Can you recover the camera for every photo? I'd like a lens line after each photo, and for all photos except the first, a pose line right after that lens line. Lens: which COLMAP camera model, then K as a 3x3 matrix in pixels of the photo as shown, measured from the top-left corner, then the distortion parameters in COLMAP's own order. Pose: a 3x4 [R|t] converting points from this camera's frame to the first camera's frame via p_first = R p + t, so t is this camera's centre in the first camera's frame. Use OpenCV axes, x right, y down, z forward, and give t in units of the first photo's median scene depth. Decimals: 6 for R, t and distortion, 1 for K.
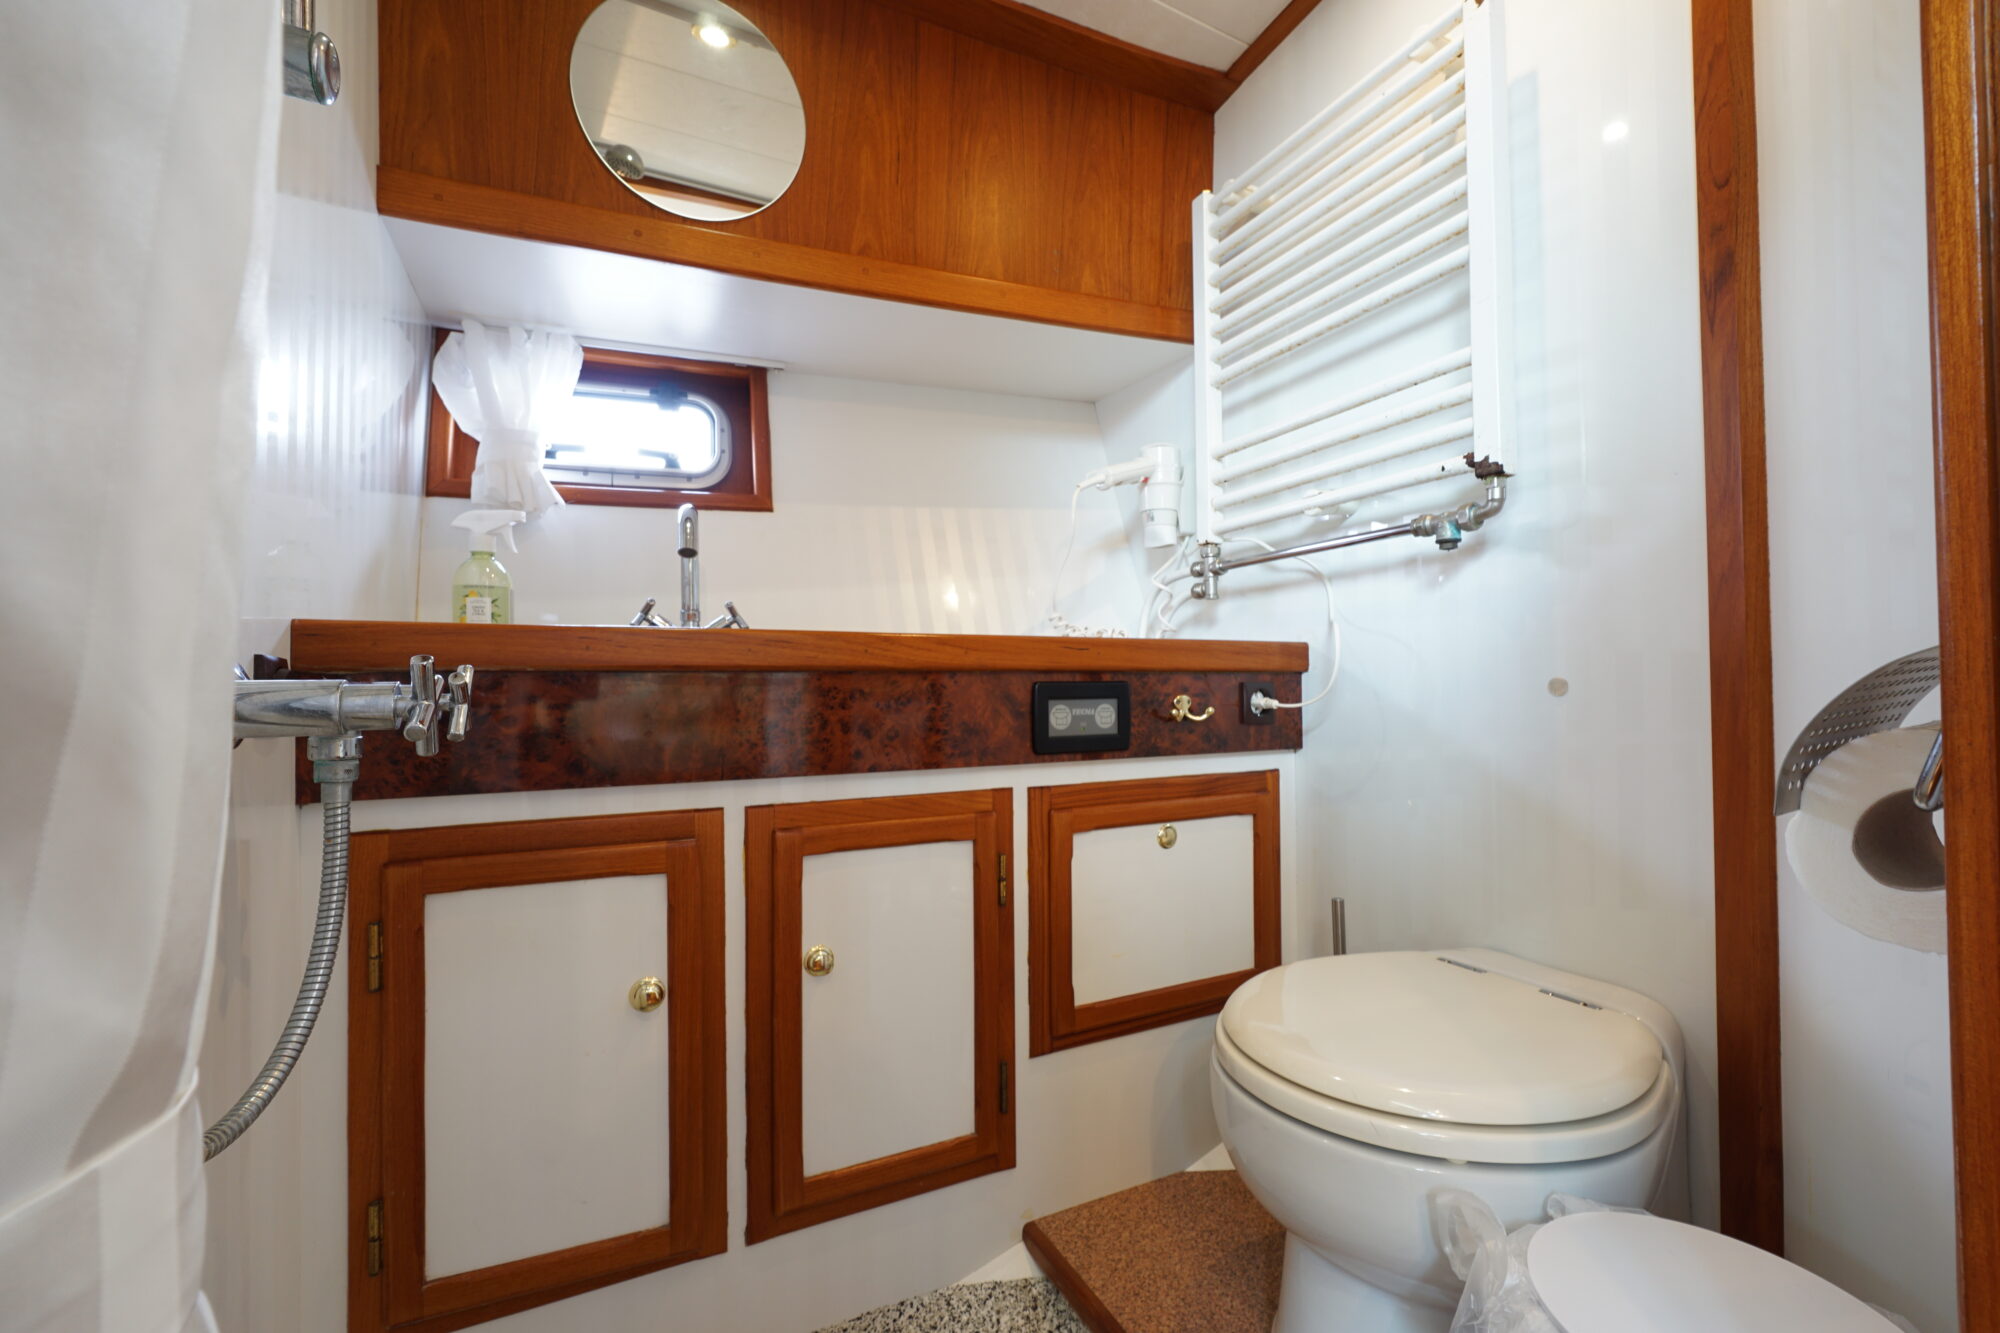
lens RADIAL K [[839.4, 0, 999.3], [0, 839.4, 665.5], [0, 0, 1]] dist [-0.018278, 0.006993]
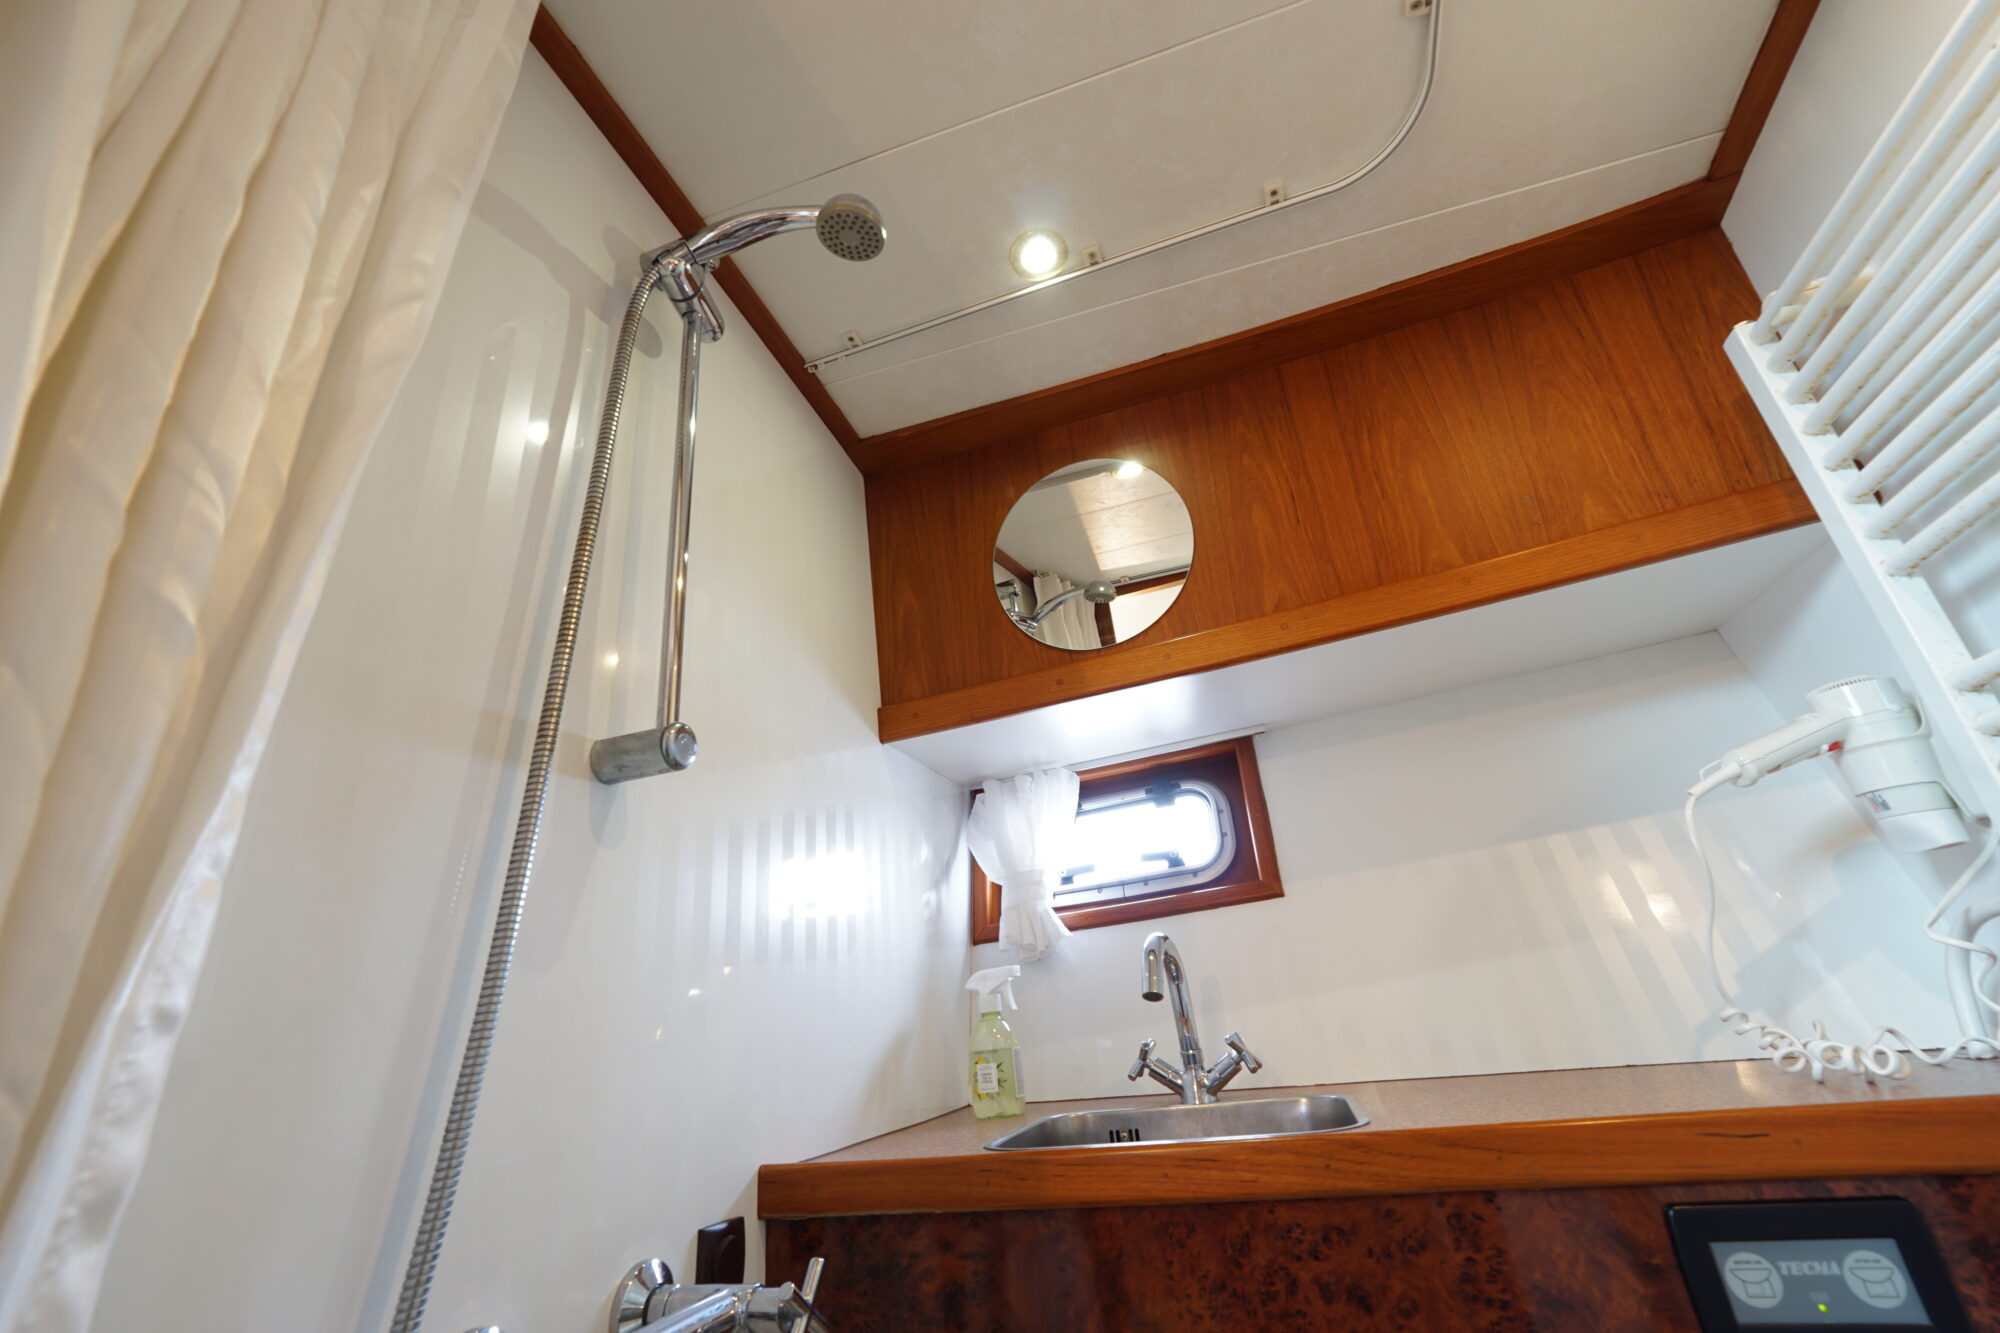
lens RADIAL K [[839.4, 0, 1008.5], [0, 839.4, 653.4], [0, 0, 1]] dist [-0.018278, 0.006993]
pose [[0.702015, -0.332915, -0.629557, 0.173901], [0.096008, 0.920180, -0.379541, -0.128084], [0.705661, 0.206001, 0.677943, 0.185969]]
